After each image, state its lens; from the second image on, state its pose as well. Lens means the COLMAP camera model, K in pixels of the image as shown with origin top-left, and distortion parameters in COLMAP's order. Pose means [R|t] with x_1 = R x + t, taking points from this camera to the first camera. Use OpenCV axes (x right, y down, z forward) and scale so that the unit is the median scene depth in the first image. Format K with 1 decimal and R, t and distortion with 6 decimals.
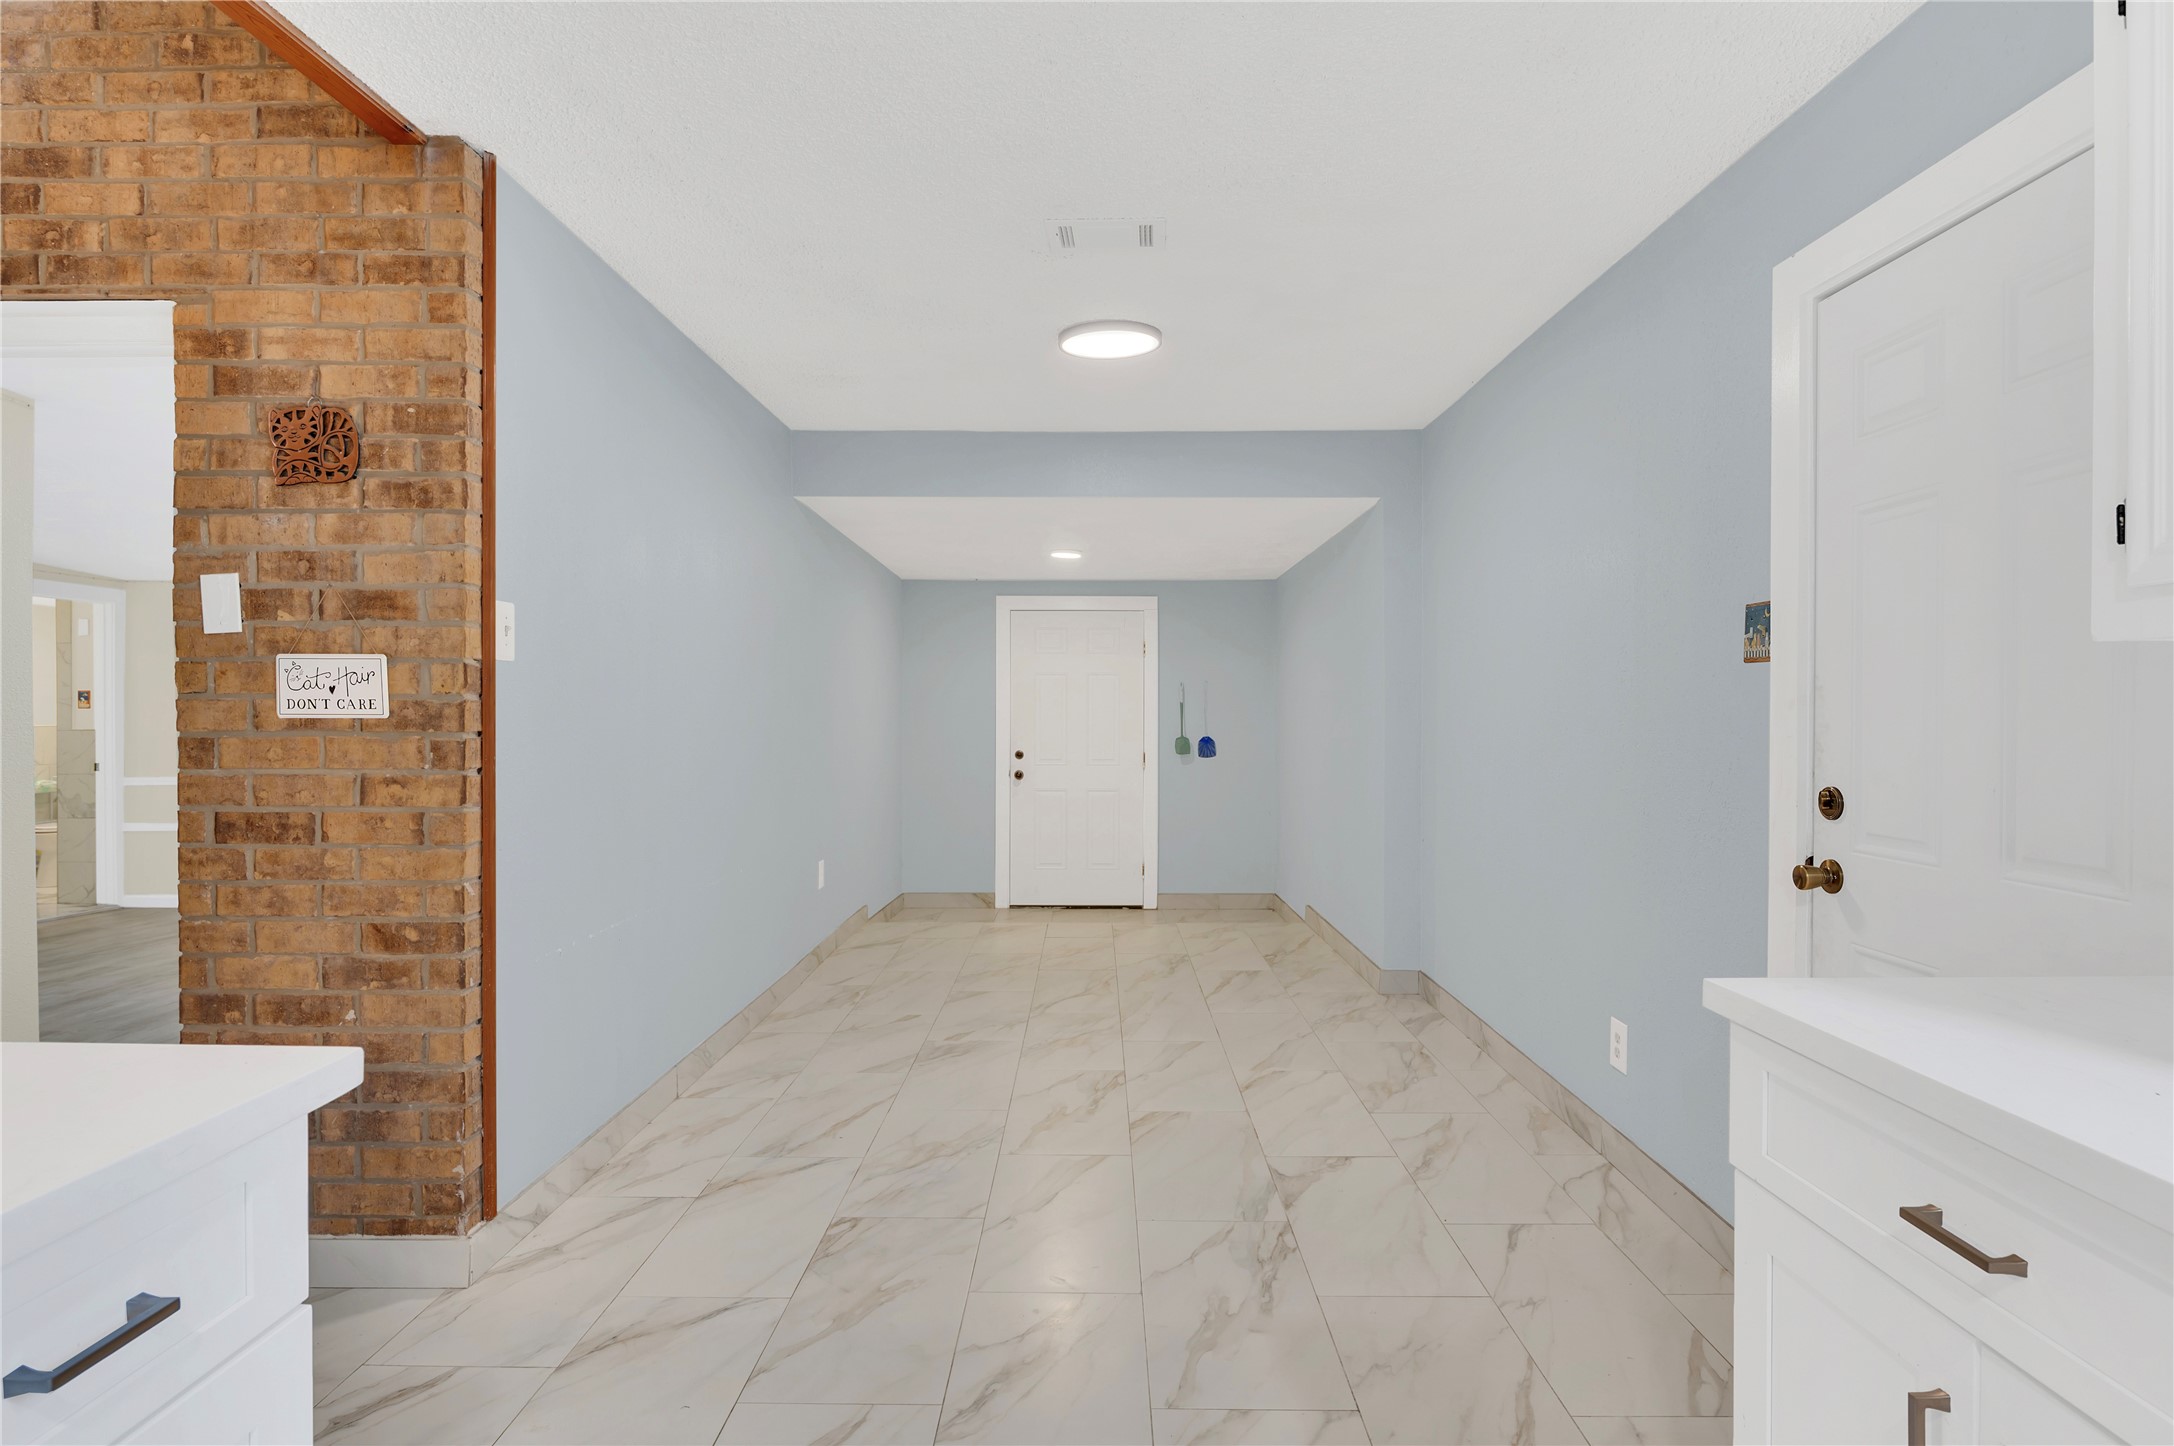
lens RADIAL K [[934.2, 0, 1089.1], [0, 934.2, 717.1], [0, 0, 1]] dist [-0.003770, -0.000406]
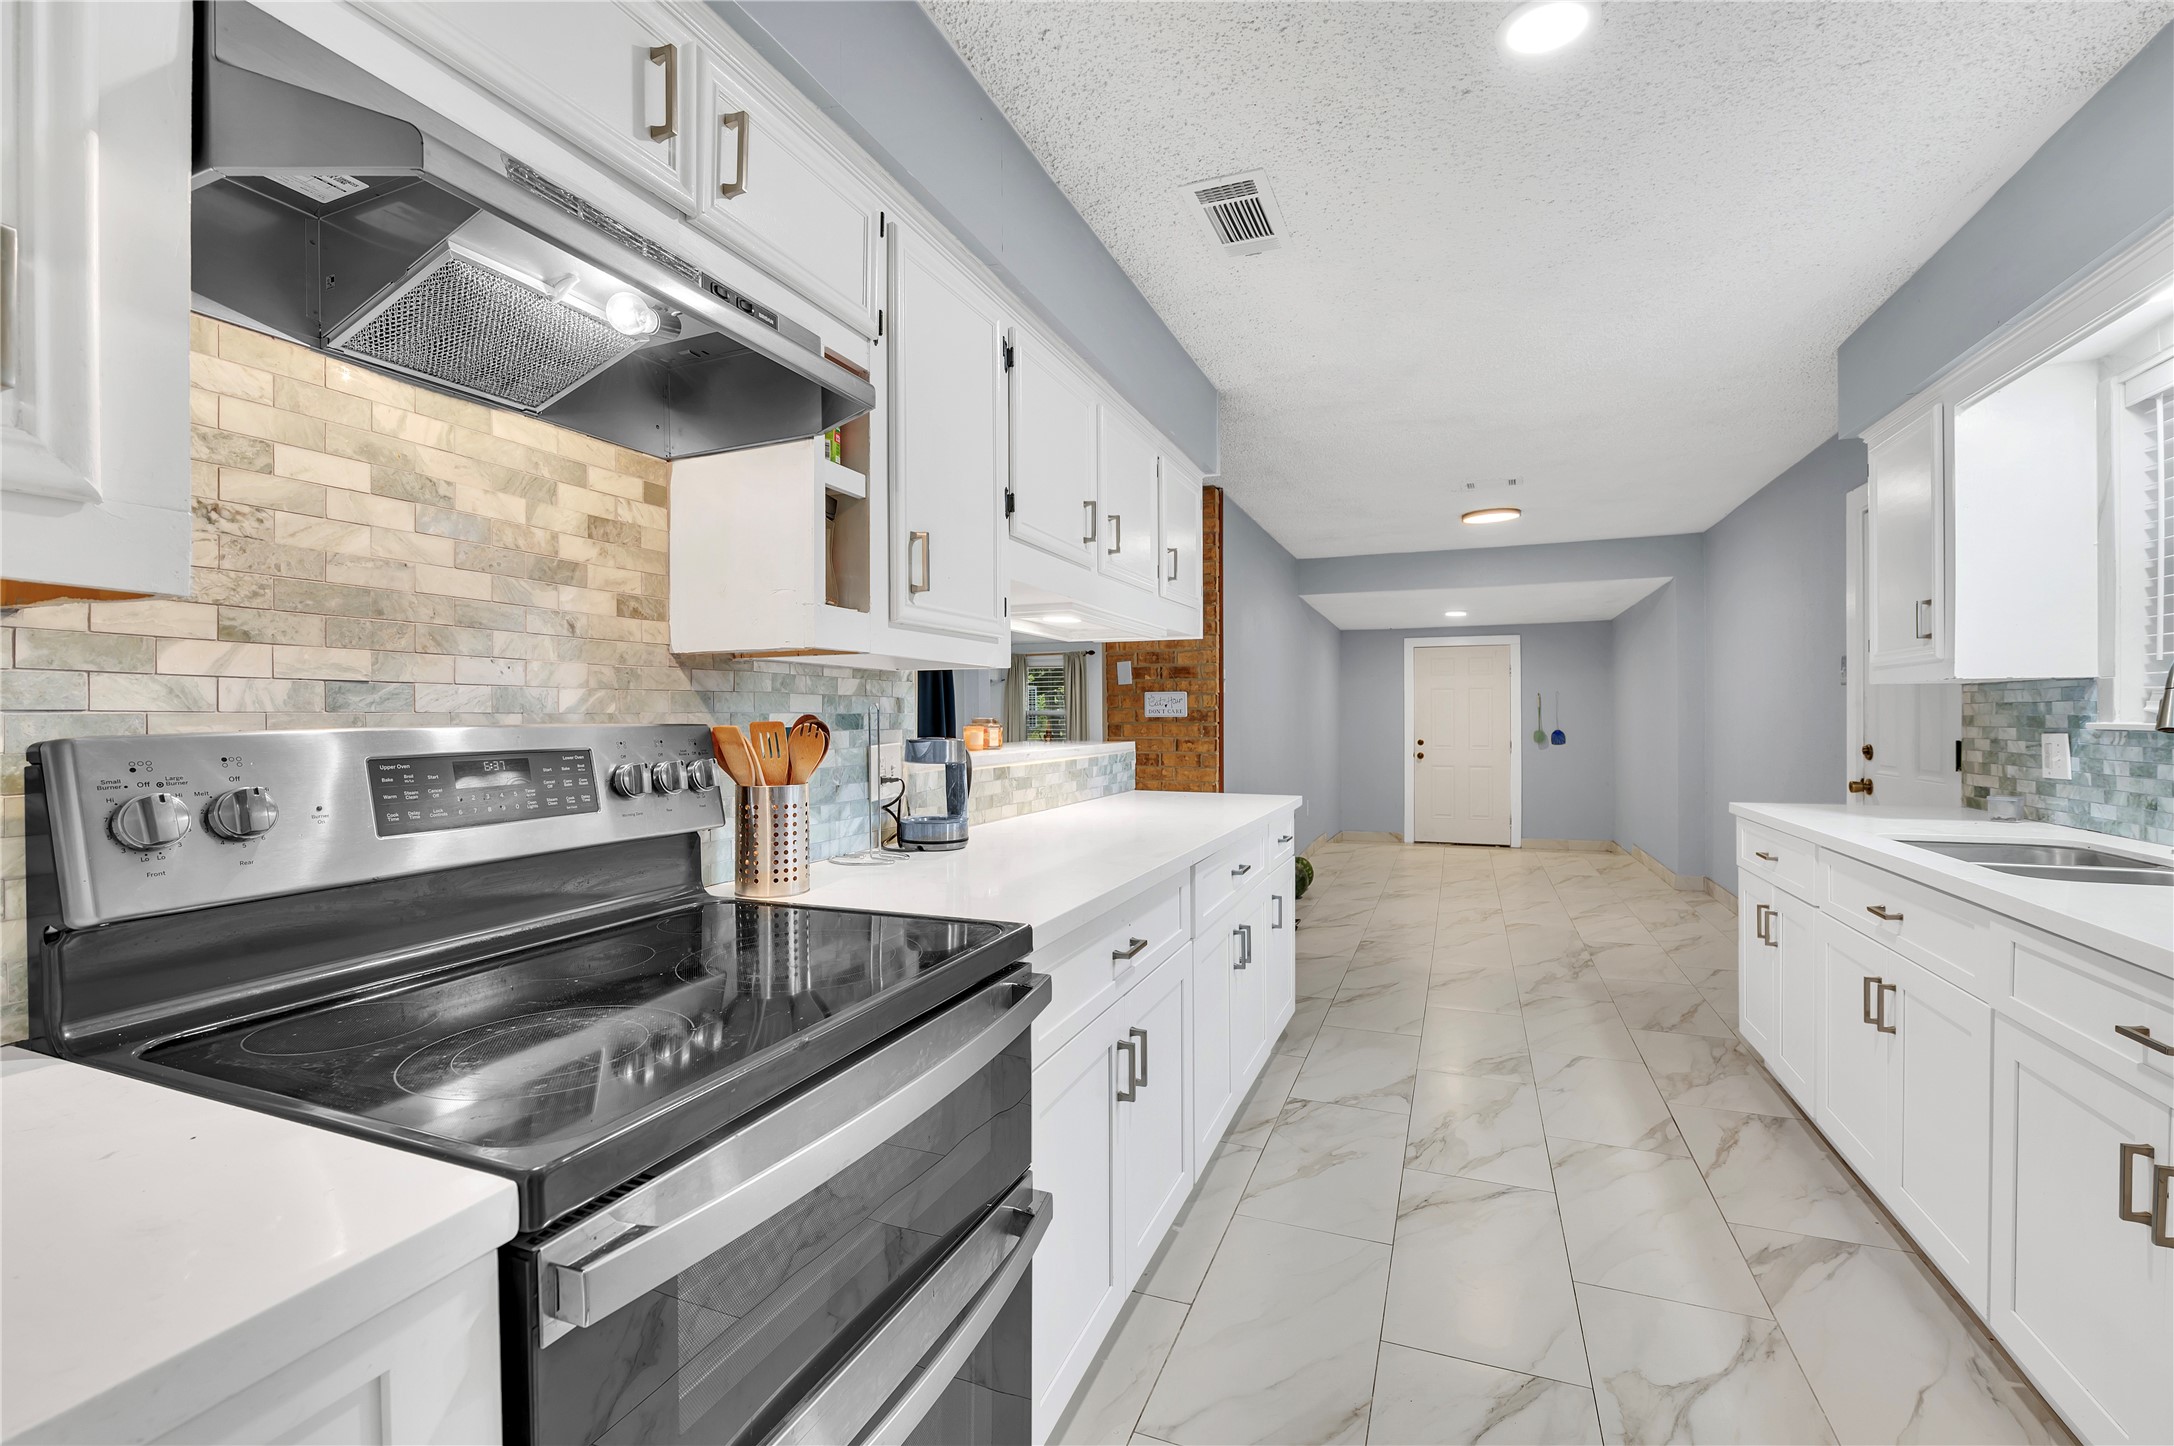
lens RADIAL K [[934.2, 0, 1089.1], [0, 934.2, 717.1], [0, 0, 1]] dist [-0.003770, -0.000406]
pose [[0.935591, -0.006593, -0.353025, -0.102566], [0.004461, 0.999967, -0.006853, 0.017972], [0.353058, 0.004837, 0.935589, -1.454494]]
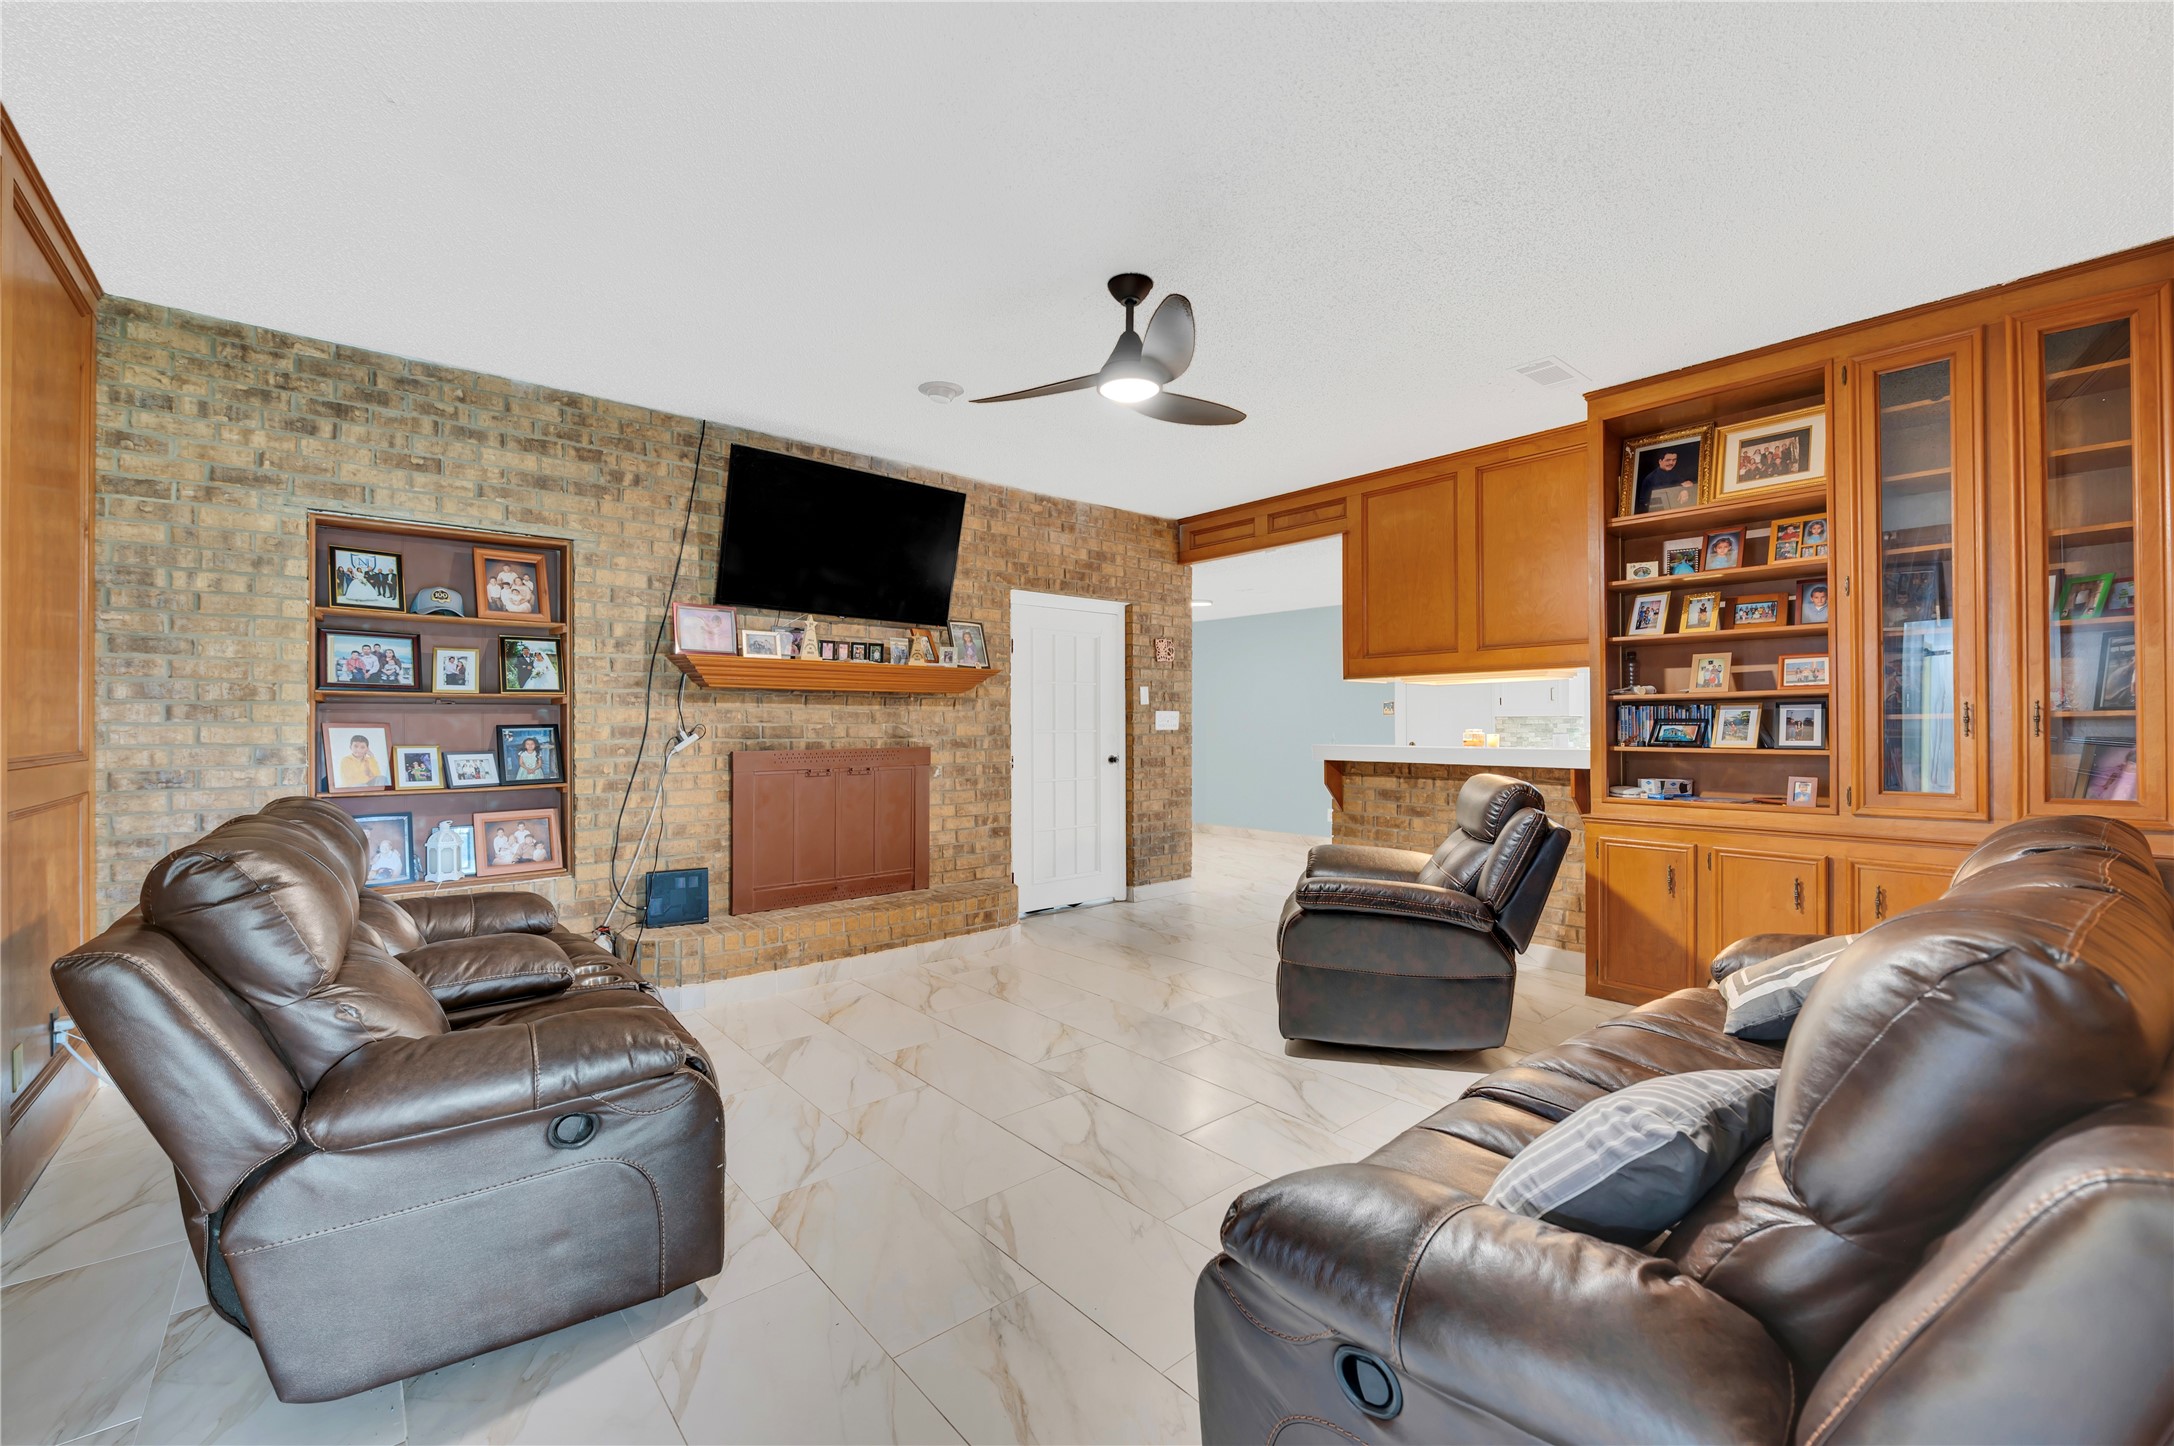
lens RADIAL K [[928.2, 0, 1087.0], [0, 928.2, 723.0], [0, 0, 1]] dist [-0.010226, -0.000418]
pose [[0.741804, -0.002720, 0.670612, -3.279642], [0.007949, 0.999957, -0.004737, -0.010379], [-0.670570, 0.008844, 0.741793, -1.320258]]
